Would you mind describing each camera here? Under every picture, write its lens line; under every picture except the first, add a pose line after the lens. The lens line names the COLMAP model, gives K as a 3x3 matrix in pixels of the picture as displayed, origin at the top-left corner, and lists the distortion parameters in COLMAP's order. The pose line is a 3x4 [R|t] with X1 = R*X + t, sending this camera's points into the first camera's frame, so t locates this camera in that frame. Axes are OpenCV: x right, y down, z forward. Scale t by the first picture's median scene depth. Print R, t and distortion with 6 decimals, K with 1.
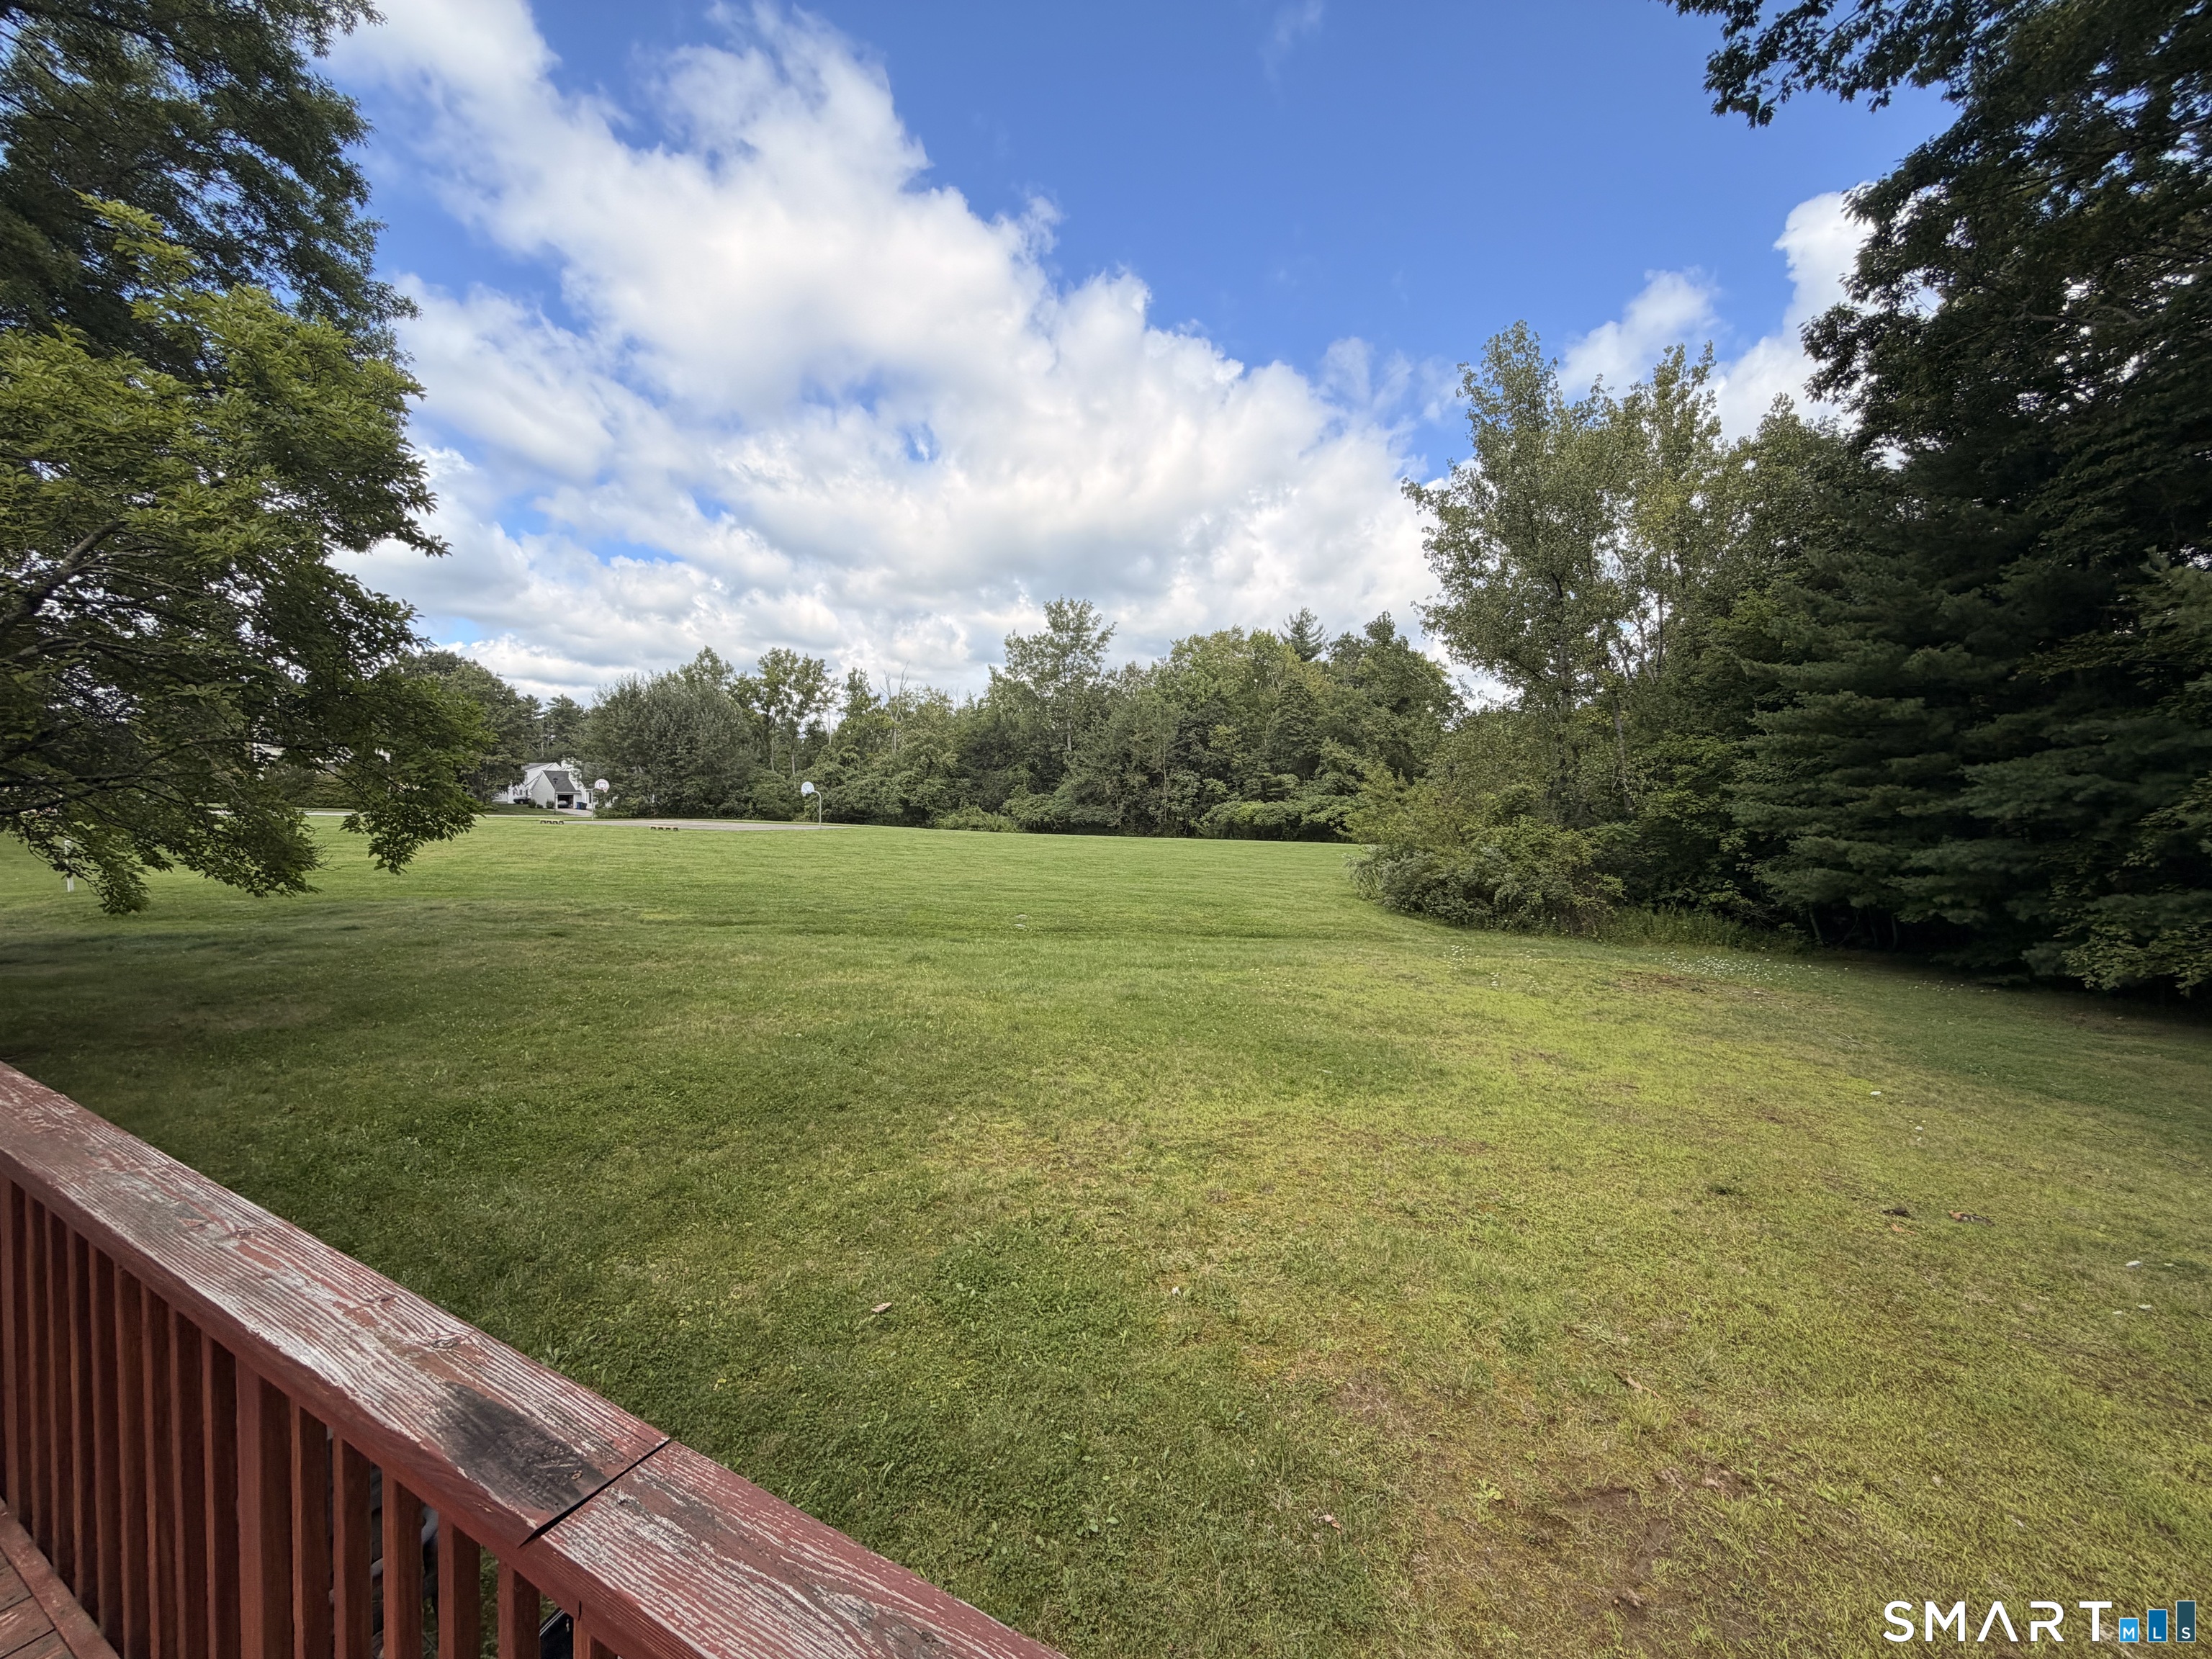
lens RADIAL K [[890.4, 0, 1100.0], [0, 890.4, 830.2], [0, 0, 1]] dist [0.000381, 0.000006]
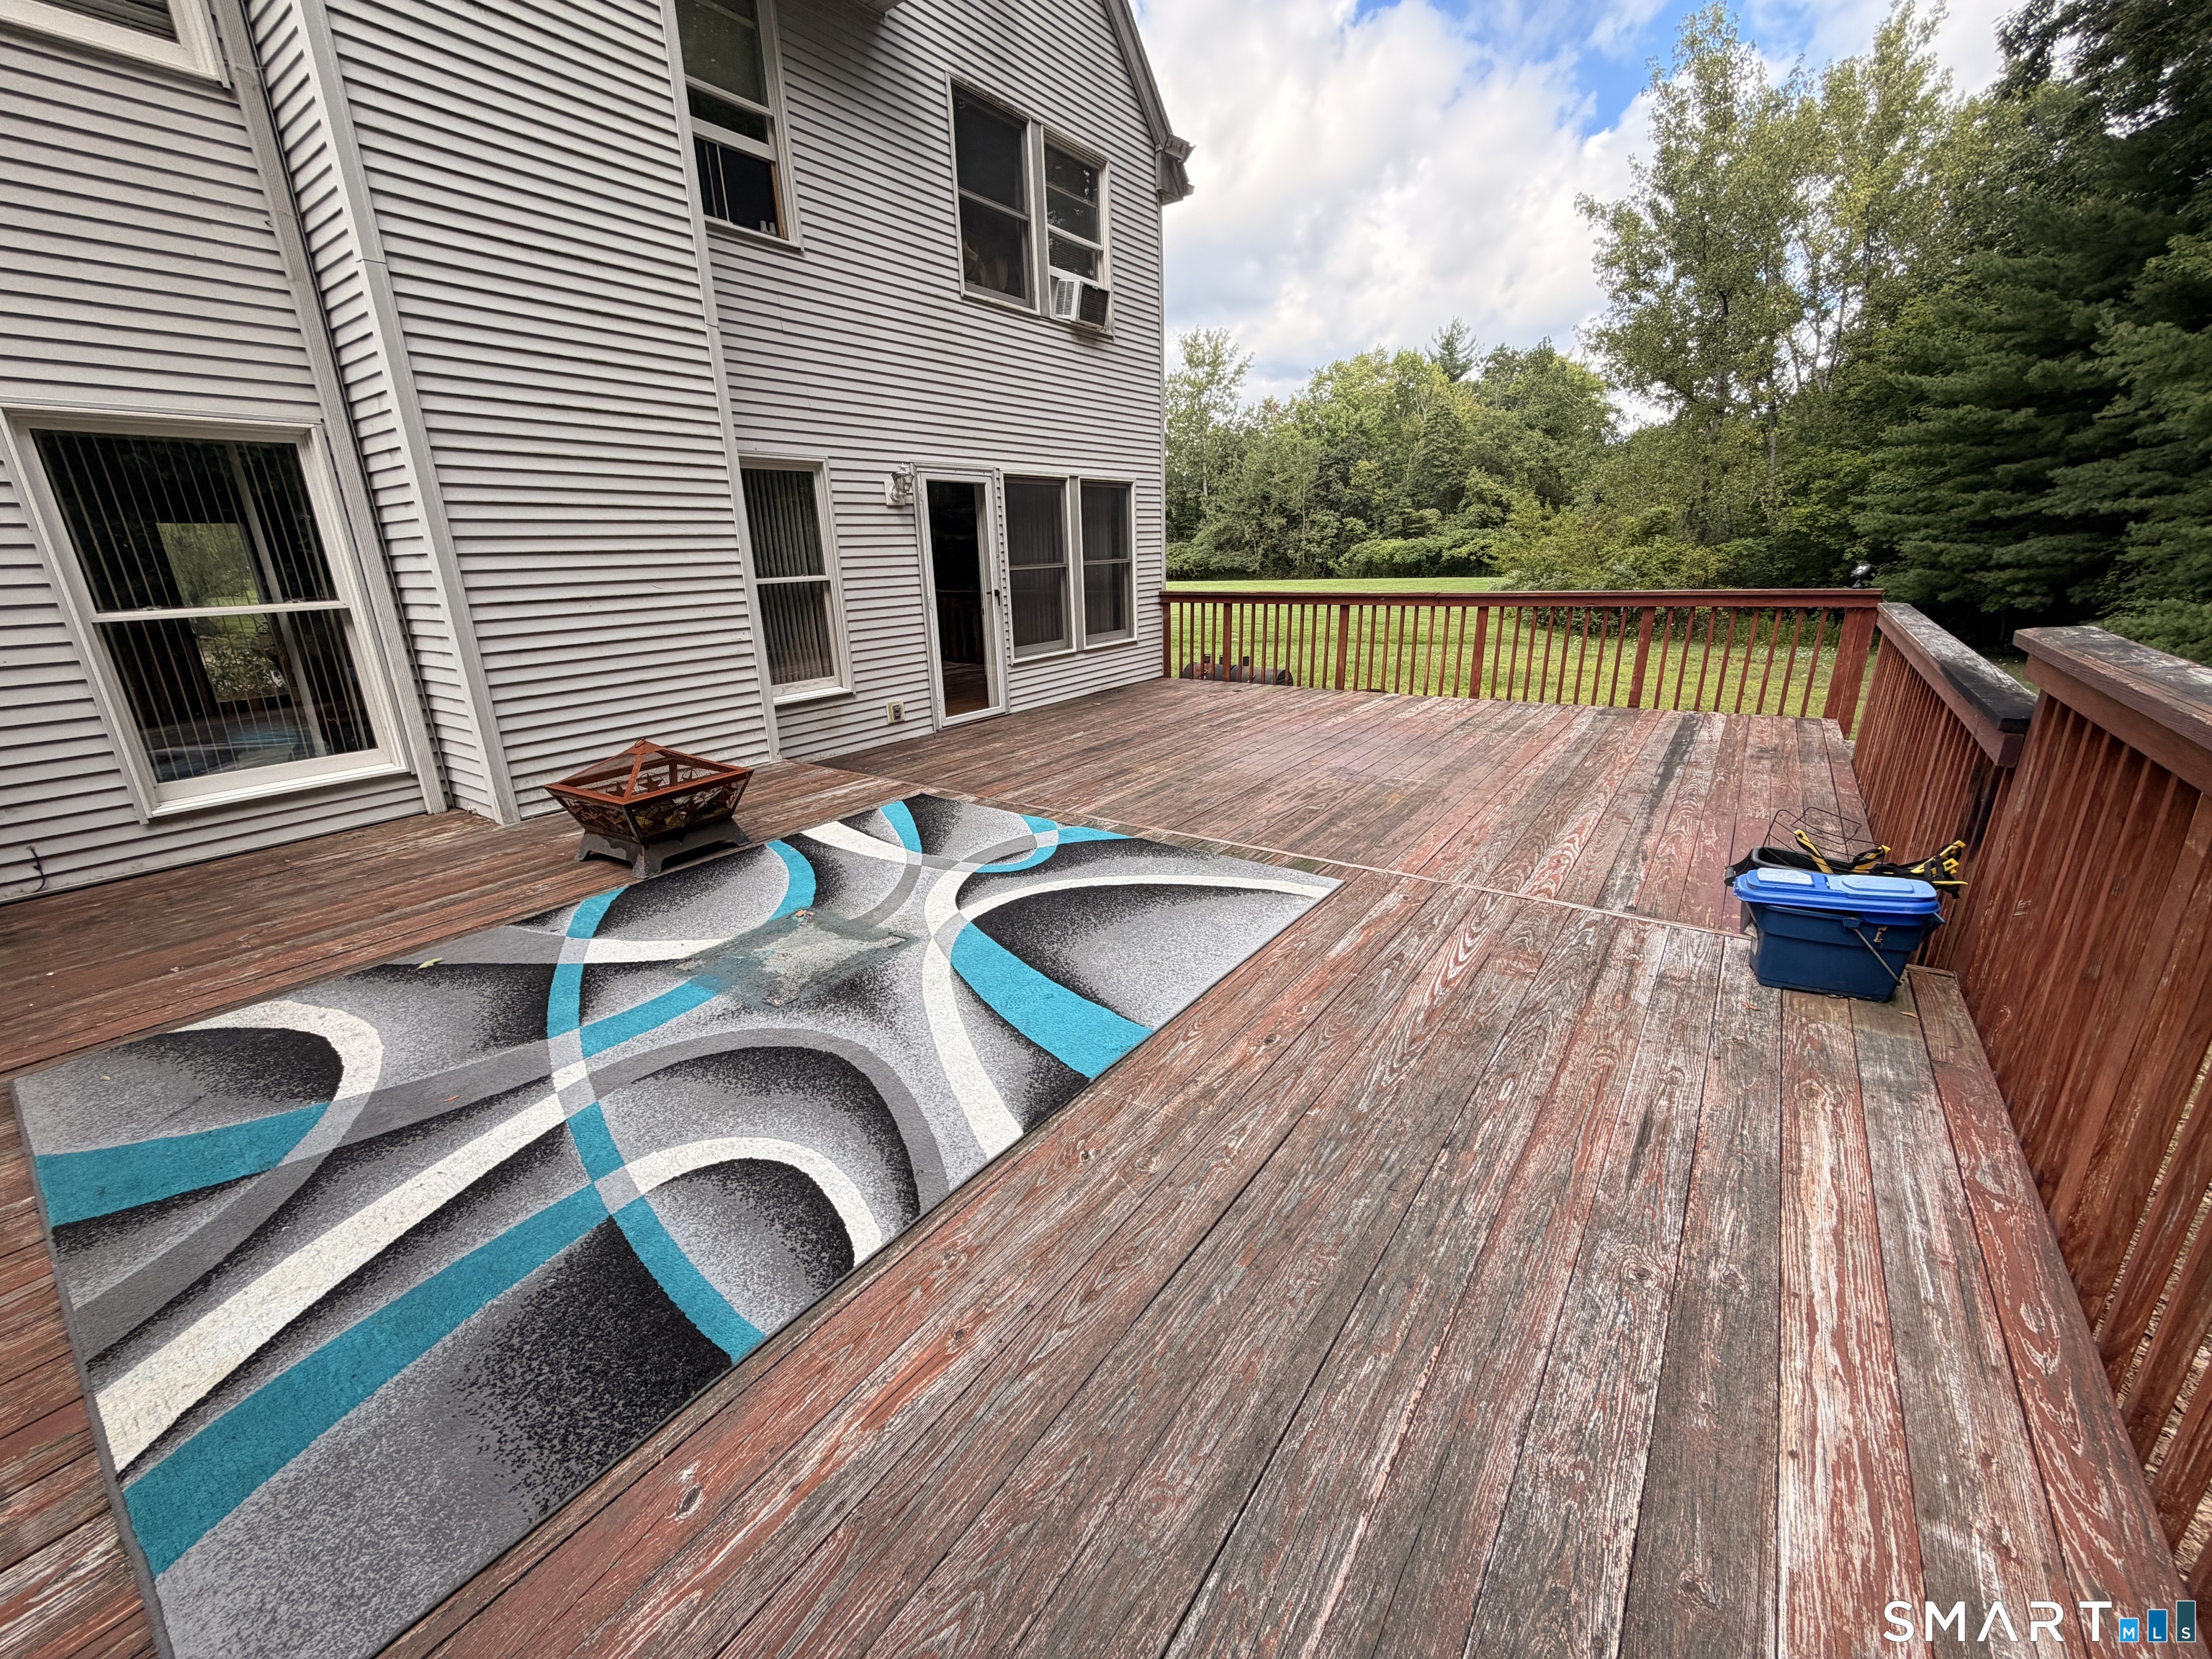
lens RADIAL K [[890.4, 0, 1100.0], [0, 890.4, 830.2], [0, 0, 1]] dist [0.000381, 0.000006]
pose [[0.991796, -0.008238, -0.127567, -0.034624], [0.041891, 0.963761, 0.263457, 0.006373], [0.120774, -0.266640, 0.956199, -0.105896]]
